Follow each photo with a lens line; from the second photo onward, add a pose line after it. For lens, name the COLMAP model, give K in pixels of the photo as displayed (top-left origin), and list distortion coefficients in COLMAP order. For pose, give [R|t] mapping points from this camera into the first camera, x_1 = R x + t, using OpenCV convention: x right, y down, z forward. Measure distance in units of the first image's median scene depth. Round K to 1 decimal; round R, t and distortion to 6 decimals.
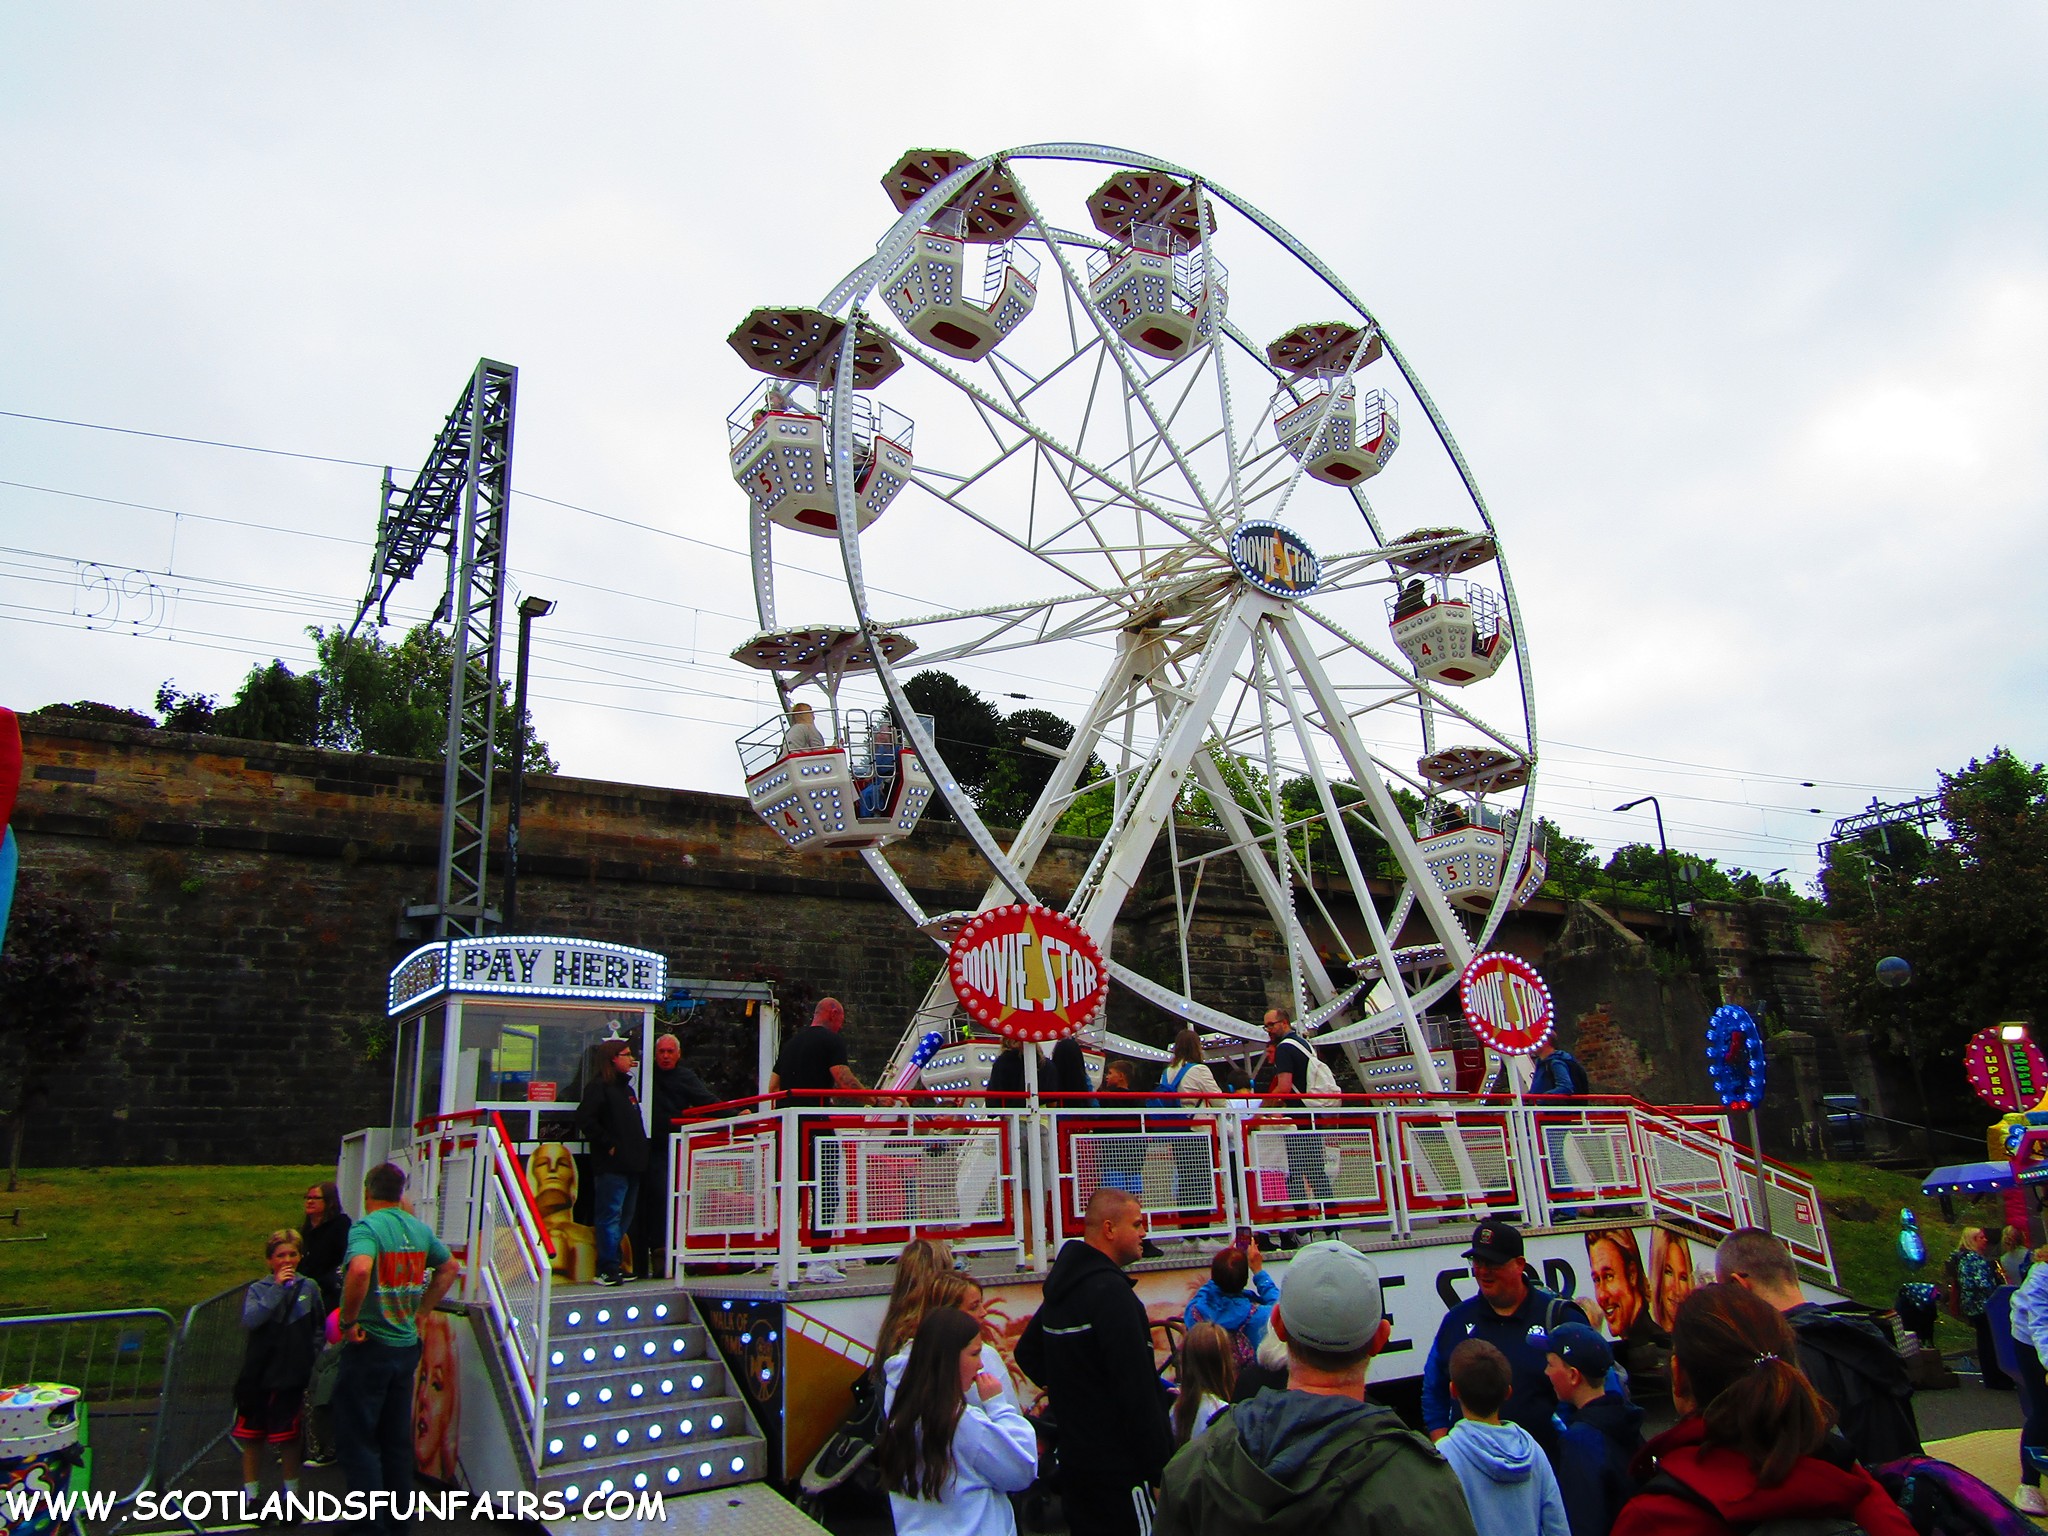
lens RADIAL K [[1451.4, 0, 1024.0], [0, 1451.4, 768.0], [0, 0, 1]] dist [-0.005514, -0.001591]
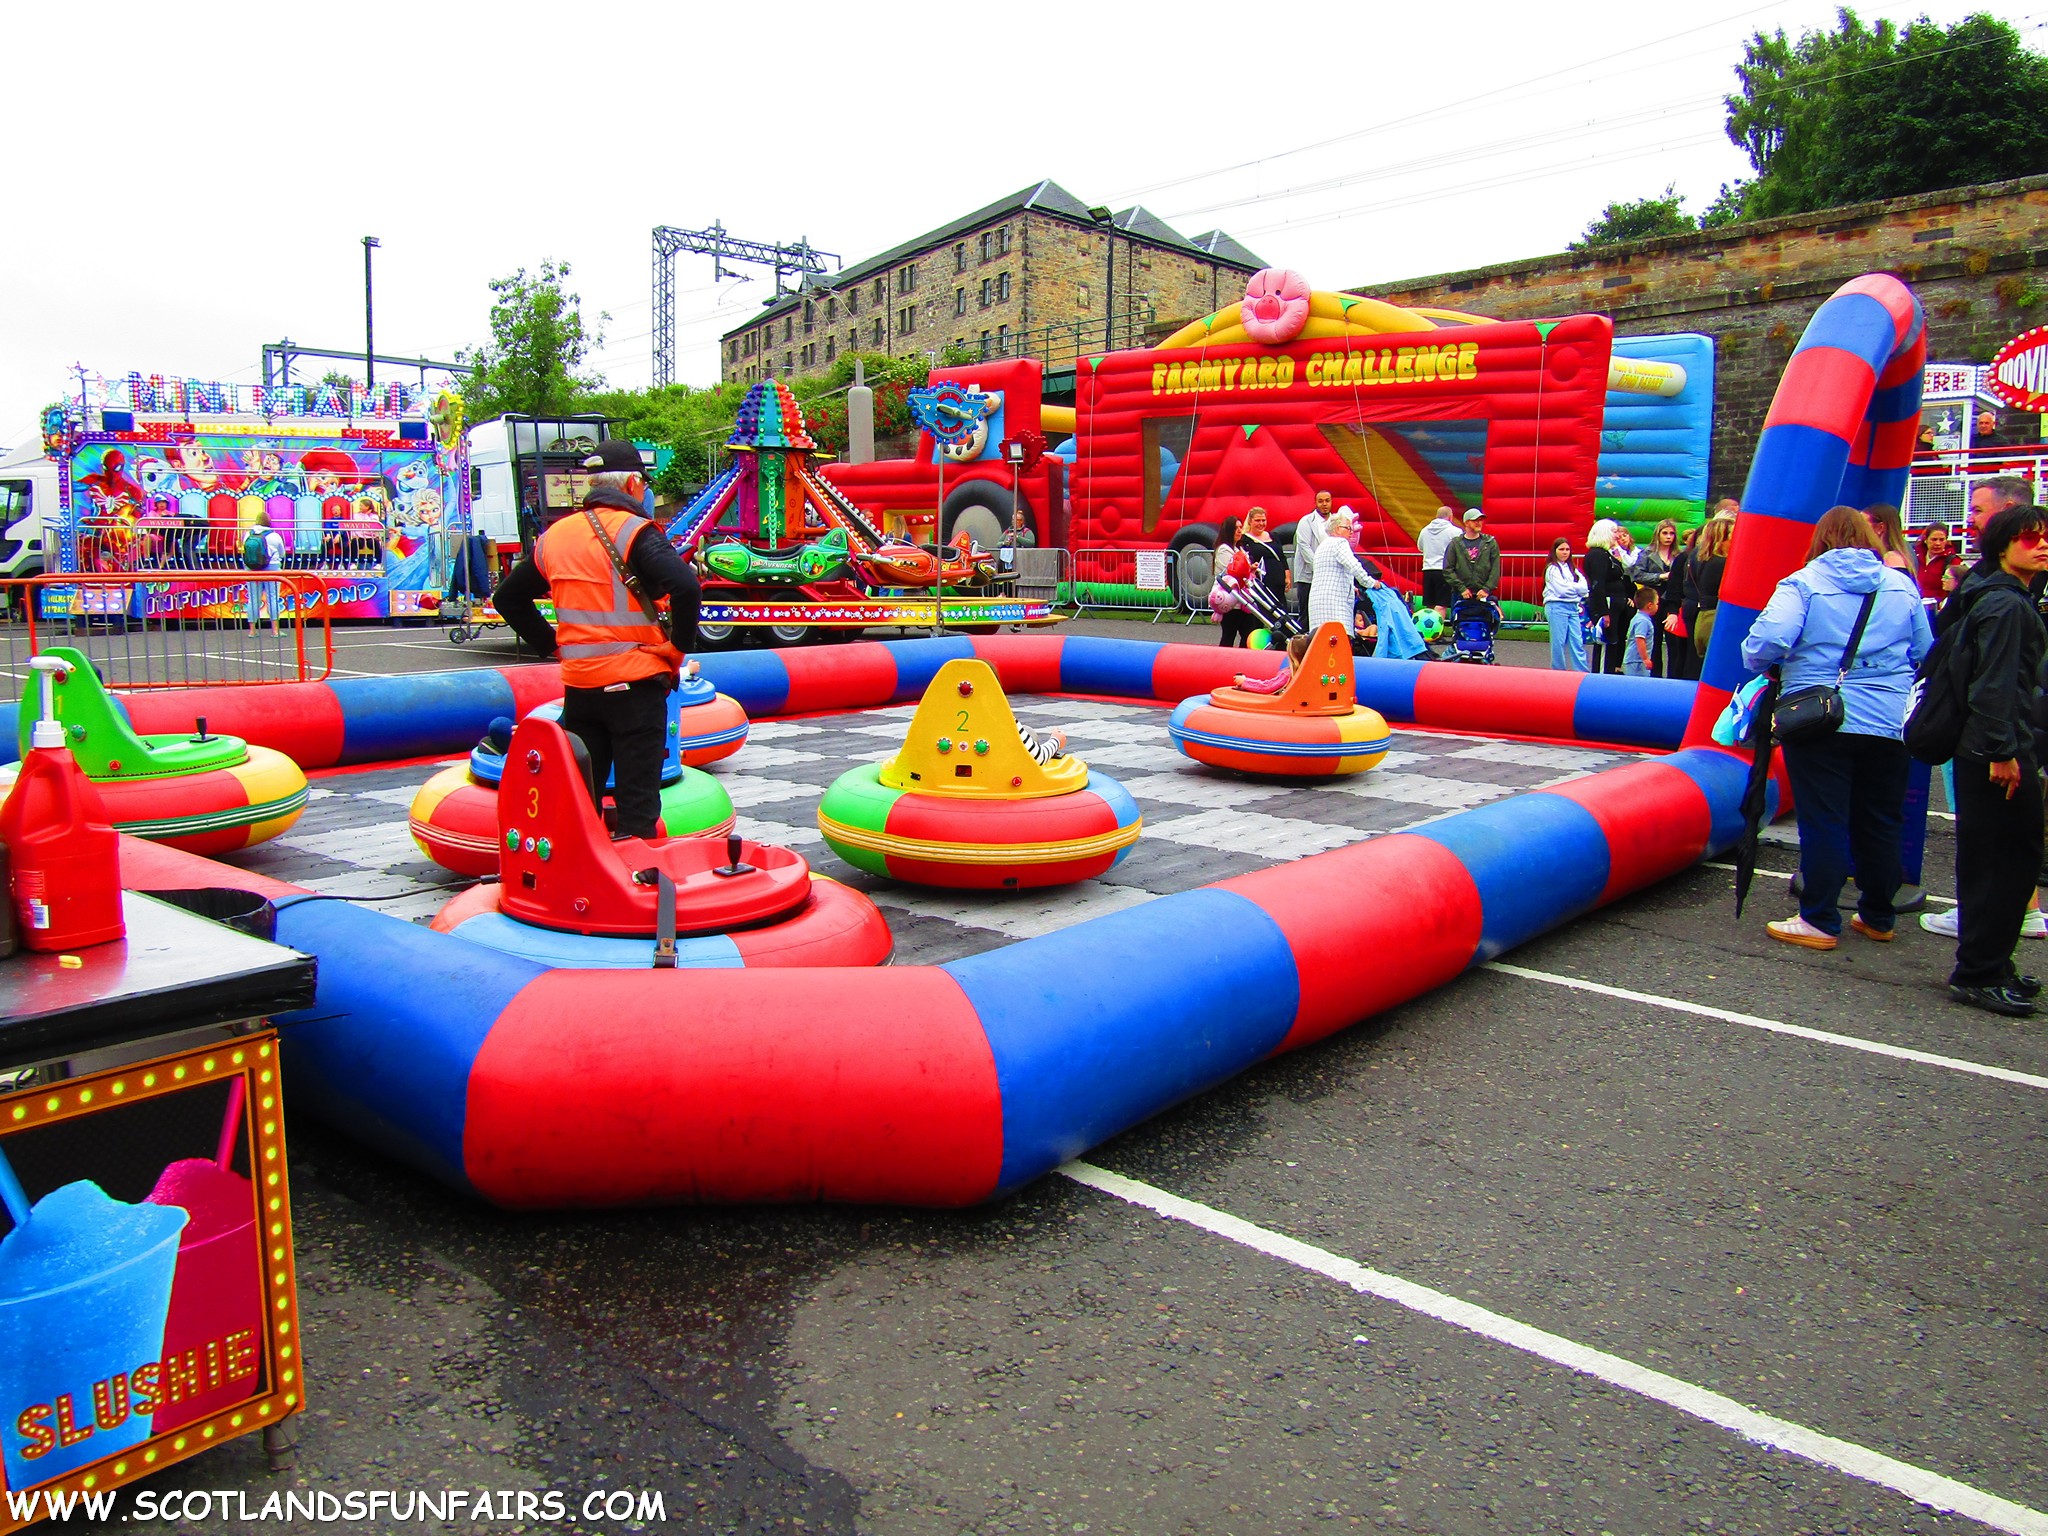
lens RADIAL K [[1669.5, 0, 1024.0], [0, 1669.5, 768.0], [0, 0, 1]] dist [-0.019529, 0.009174]
pose [[0.205039, 0.127920, -0.970359, 0.774932], [0.271009, 0.945239, 0.181873, -0.038536], [0.940486, -0.300267, 0.159143, -0.225271]]
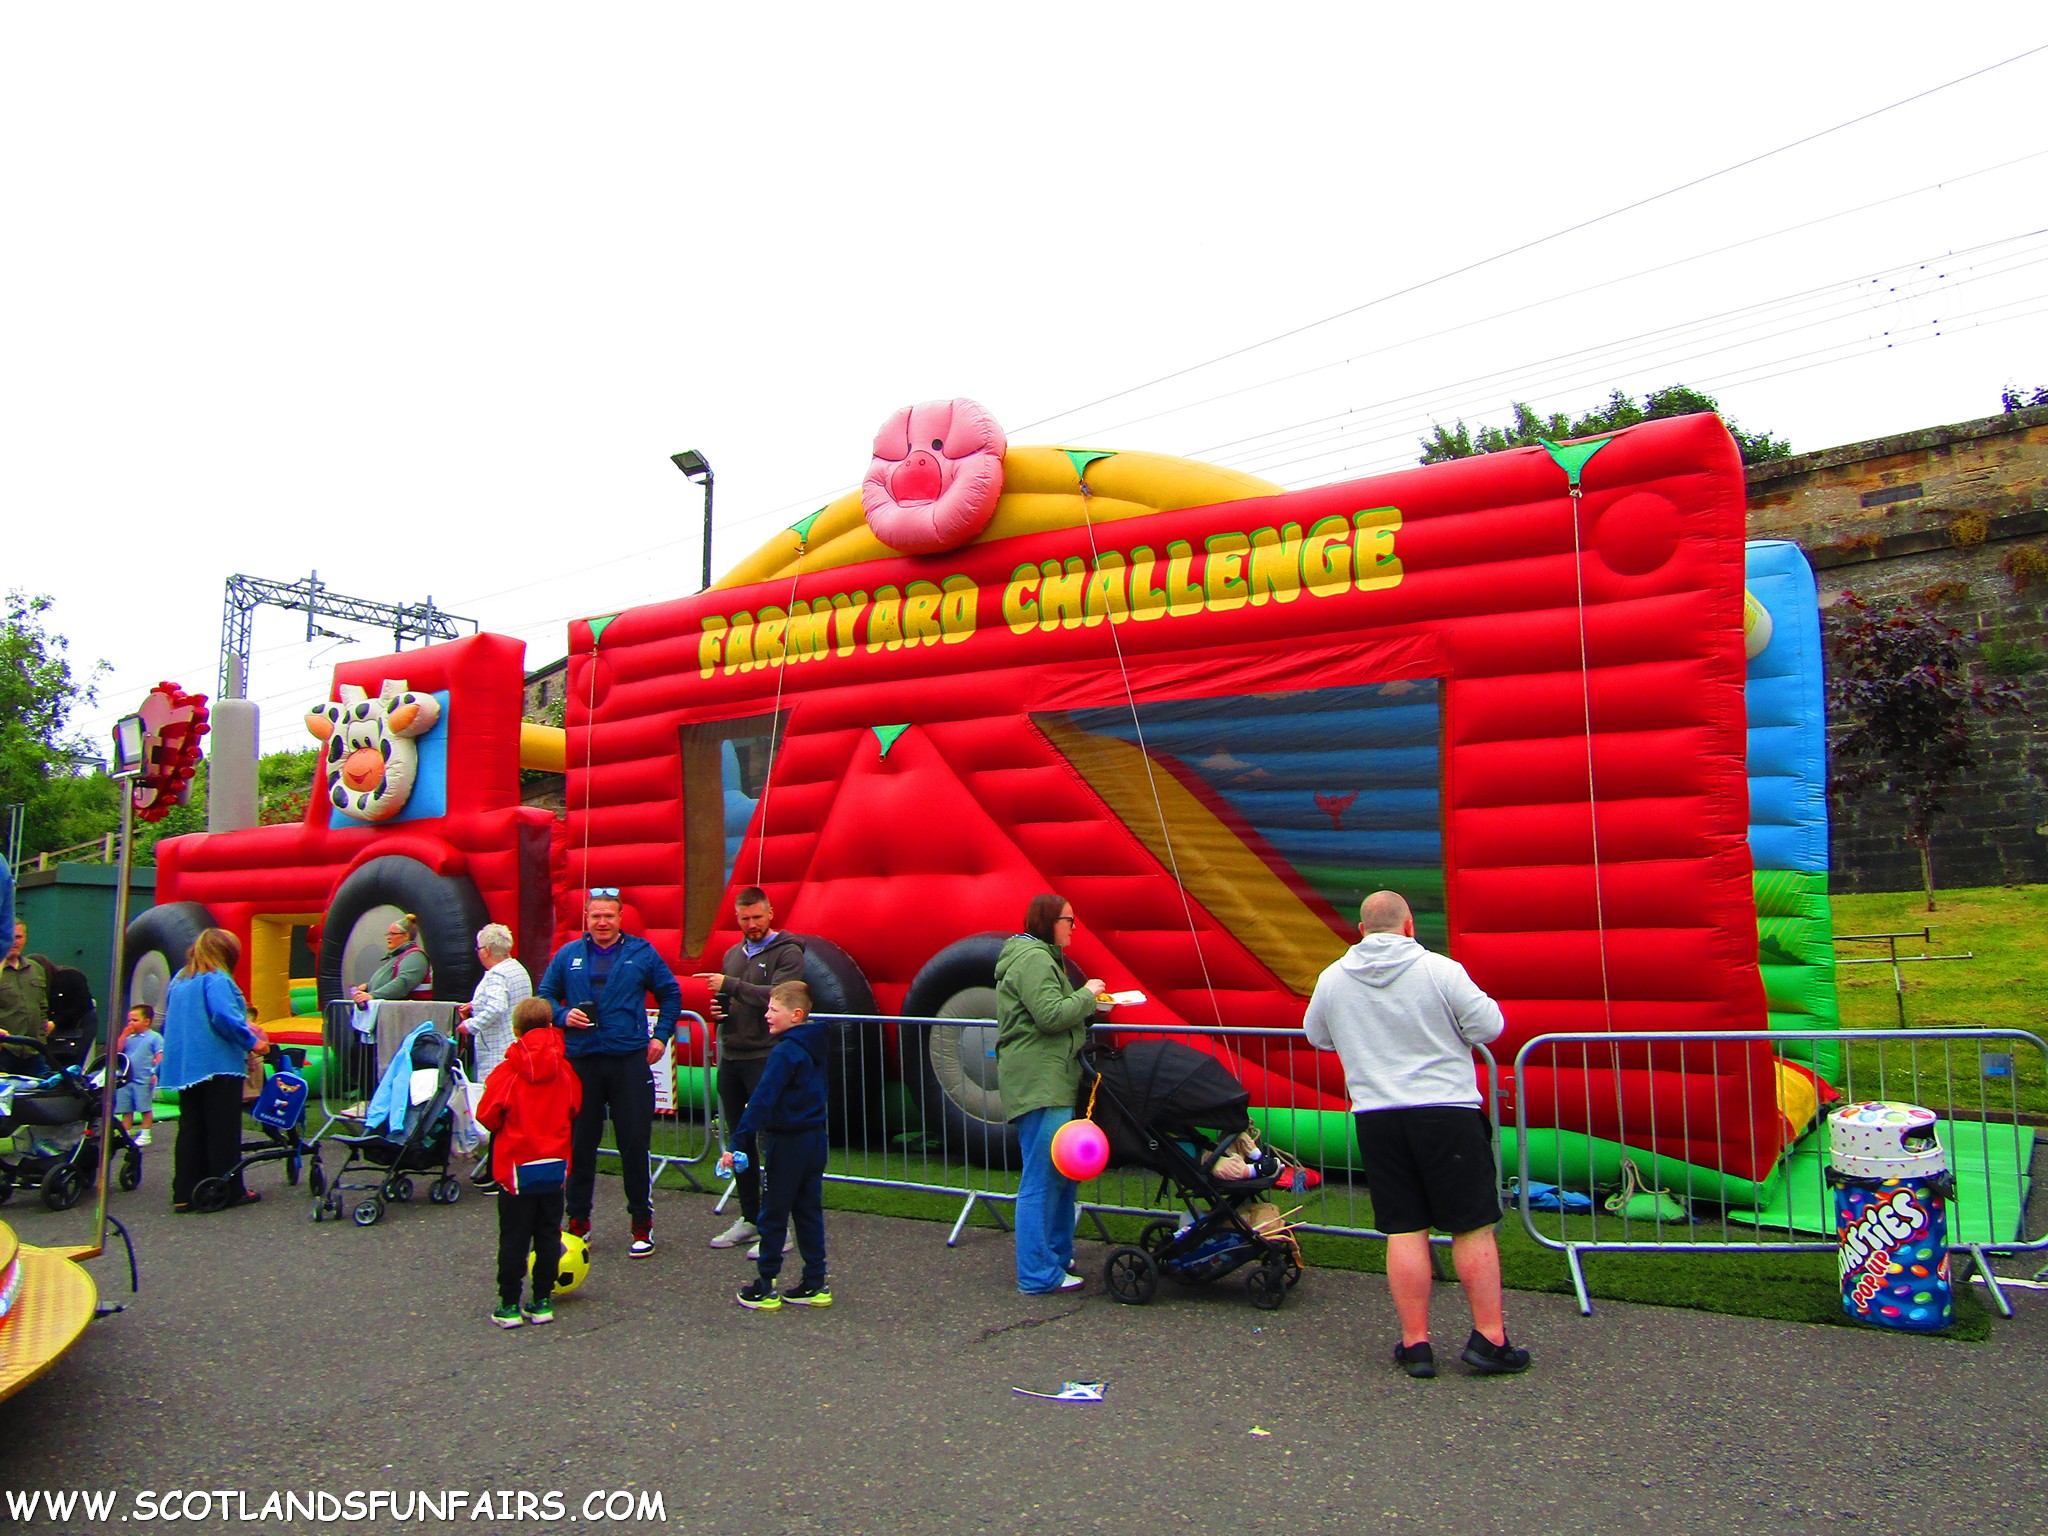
lens RADIAL K [[1451.4, 0, 1024.0], [0, 1451.4, 768.0], [0, 0, 1]] dist [-0.005514, -0.001591]
pose [[0.367195, -0.113019, -0.923252, -0.006414], [0.276530, 0.960975, -0.007655, 0.027120], [0.888087, -0.252496, 0.384118, 0.074233]]
